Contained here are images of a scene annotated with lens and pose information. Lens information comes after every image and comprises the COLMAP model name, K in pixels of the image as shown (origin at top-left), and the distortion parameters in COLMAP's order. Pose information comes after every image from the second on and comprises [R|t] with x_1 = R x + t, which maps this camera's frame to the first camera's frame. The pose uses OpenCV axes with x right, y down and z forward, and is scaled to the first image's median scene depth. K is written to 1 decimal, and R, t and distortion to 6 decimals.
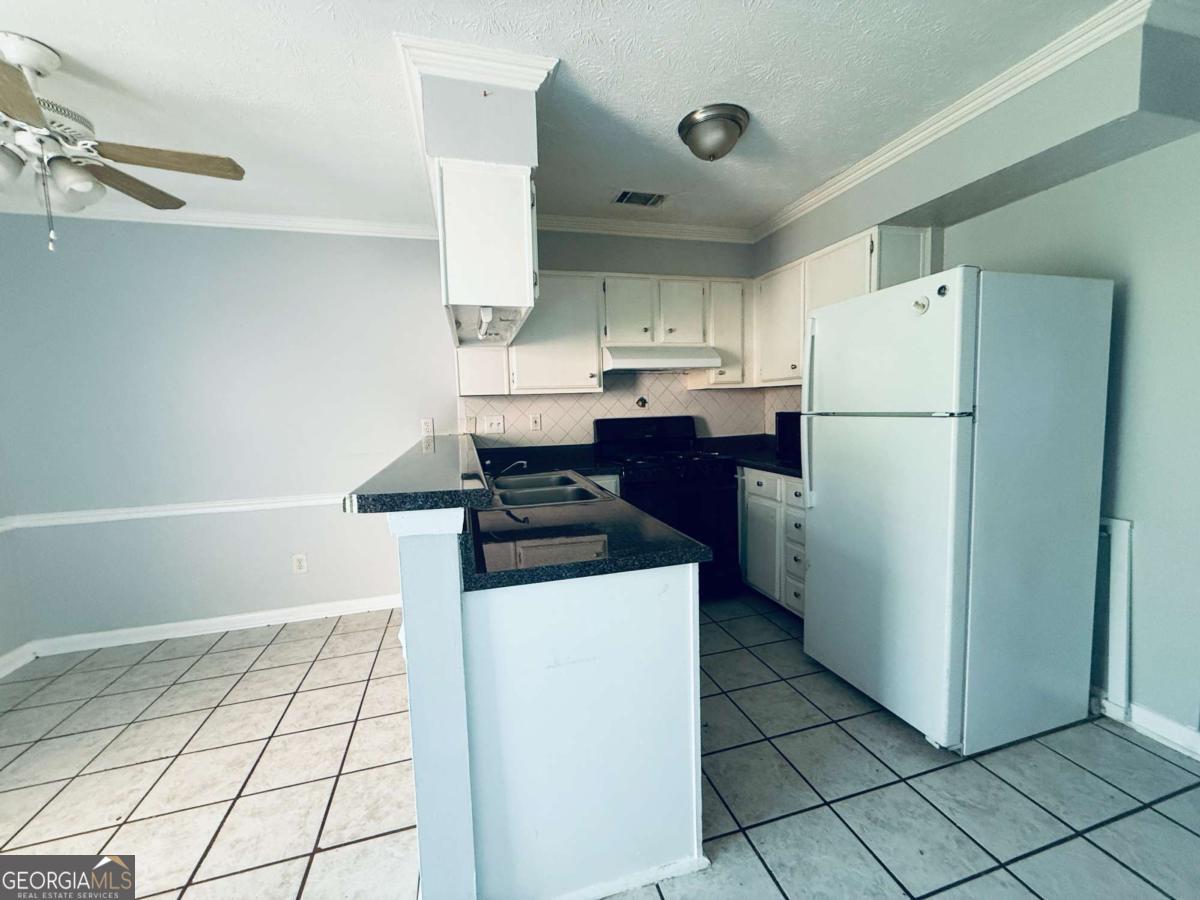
lens RADIAL K [[482.3, 0, 601.9], [0, 482.3, 446.7], [0, 0, 1]] dist [0.000763, 0.000155]
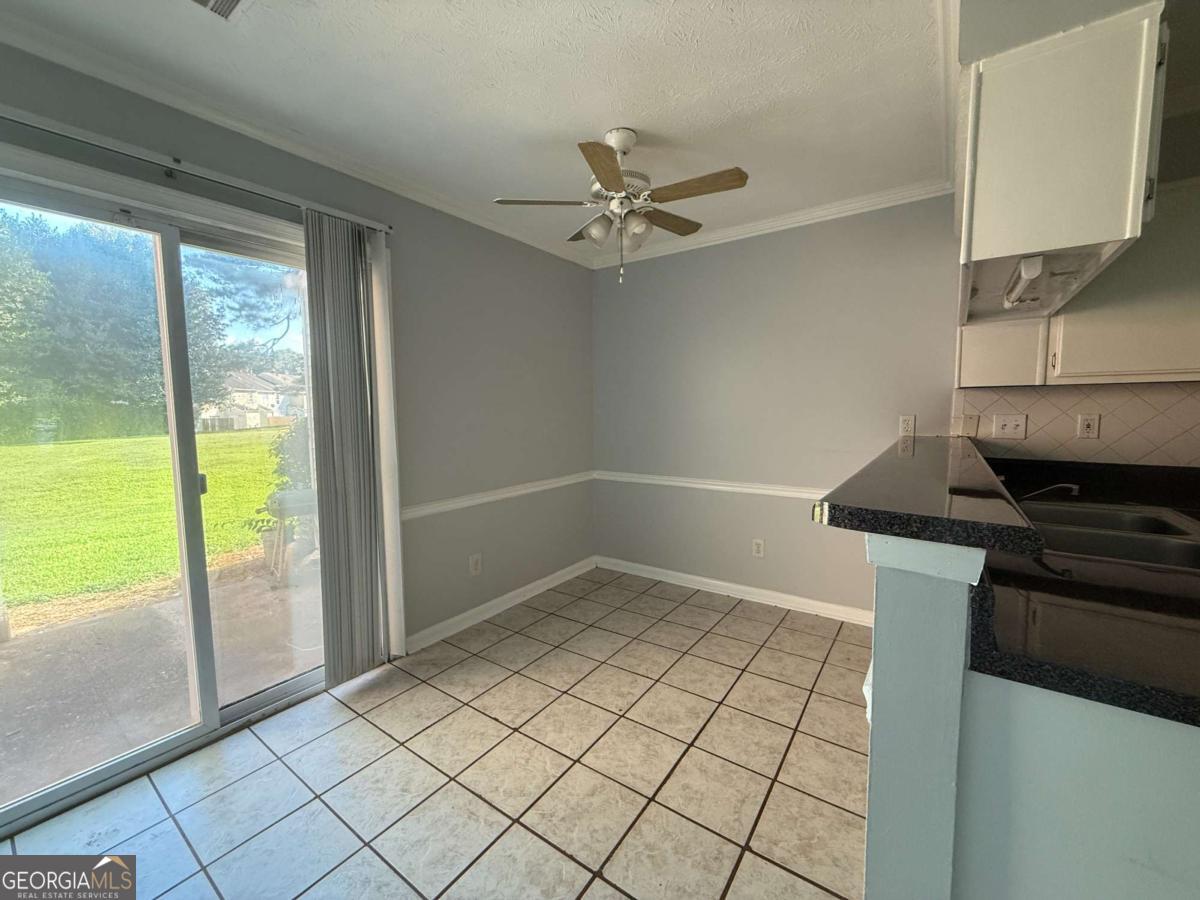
lens RADIAL K [[482.3, 0, 596.9], [0, 482.3, 447.3], [0, 0, 1]] dist [0.000763, 0.000155]
pose [[0.620195, 0.086168, -0.779701, -0.054899], [-0.077352, 0.995822, 0.048525, -0.002820], [0.780625, 0.030217, 0.624269, 0.077419]]
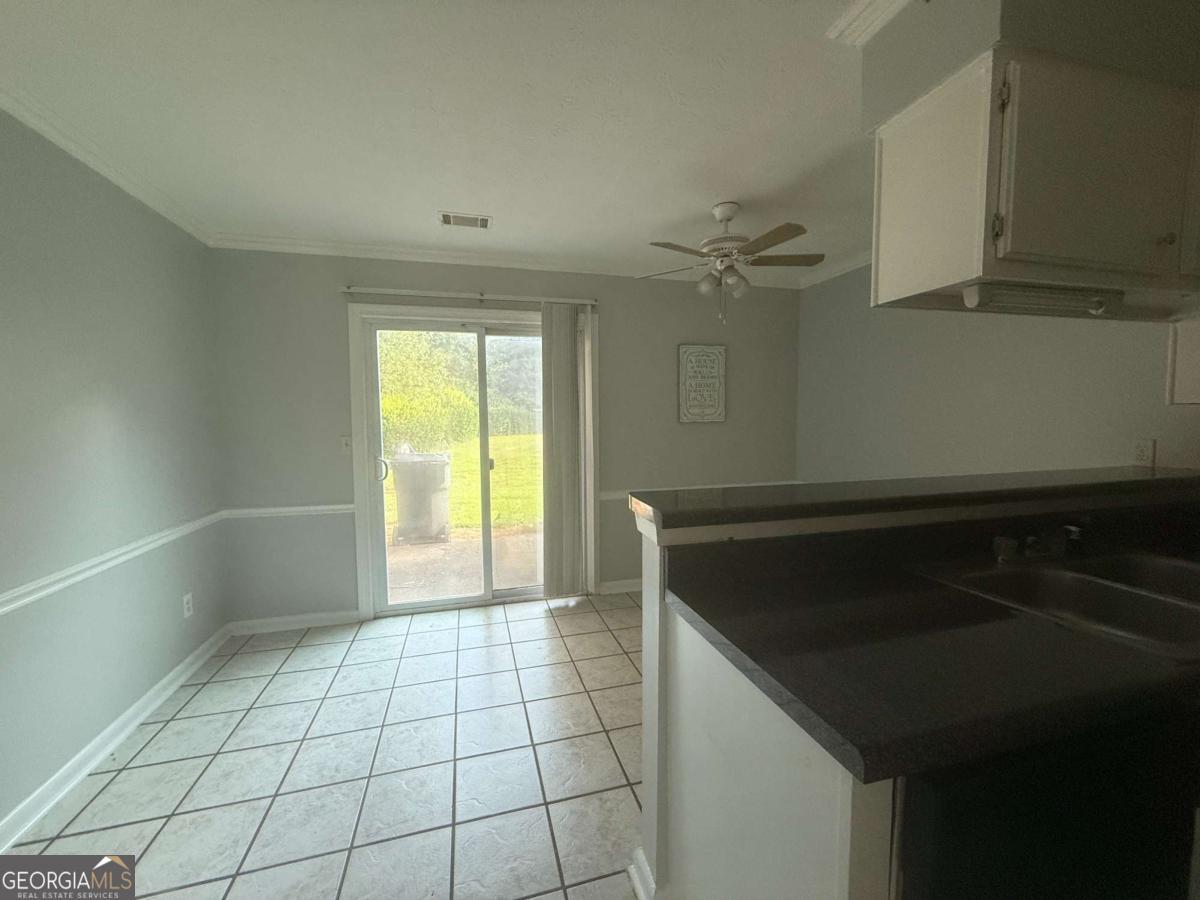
lens RADIAL K [[482.3, 0, 588.8], [0, 482.3, 446.4], [0, 0, 1]] dist [0.000763, 0.000155]
pose [[-0.023732, 0.091566, -0.995516, 0.412861], [-0.079503, 0.992470, 0.093181, -0.072361], [0.996552, 0.081358, -0.016273, 0.418607]]
